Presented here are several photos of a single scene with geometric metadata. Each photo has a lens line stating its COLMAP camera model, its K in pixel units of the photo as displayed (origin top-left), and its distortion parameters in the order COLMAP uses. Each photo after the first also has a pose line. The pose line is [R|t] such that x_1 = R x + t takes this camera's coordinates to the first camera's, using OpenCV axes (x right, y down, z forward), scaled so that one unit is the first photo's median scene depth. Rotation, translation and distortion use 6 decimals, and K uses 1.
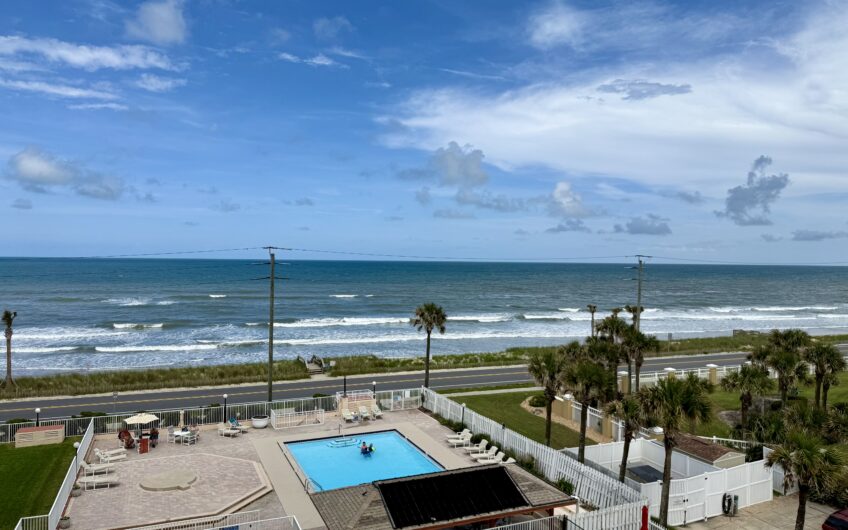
lens RADIAL K [[602.6, 0, 425.2], [0, 602.6, 256.7], [0, 0, 1]] dist [0.035841, -0.045596]
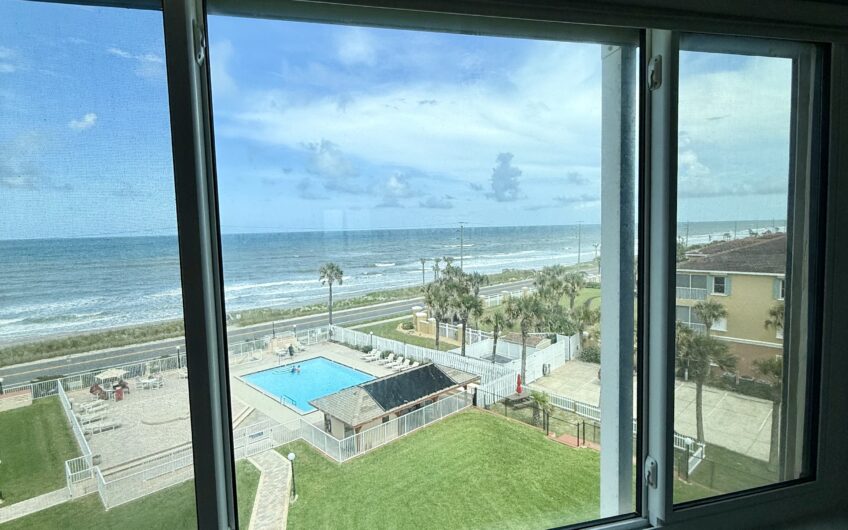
lens RADIAL K [[456.1, 0, 432.3], [0, 456.1, 271.5], [0, 0, 1]] dist [-0.002772, 0.001619]
pose [[0.935445, -0.069534, 0.346566, -0.147863], [0.035346, 0.993947, 0.104018, -0.000156], [-0.351701, -0.085054, 0.932240, -0.022165]]
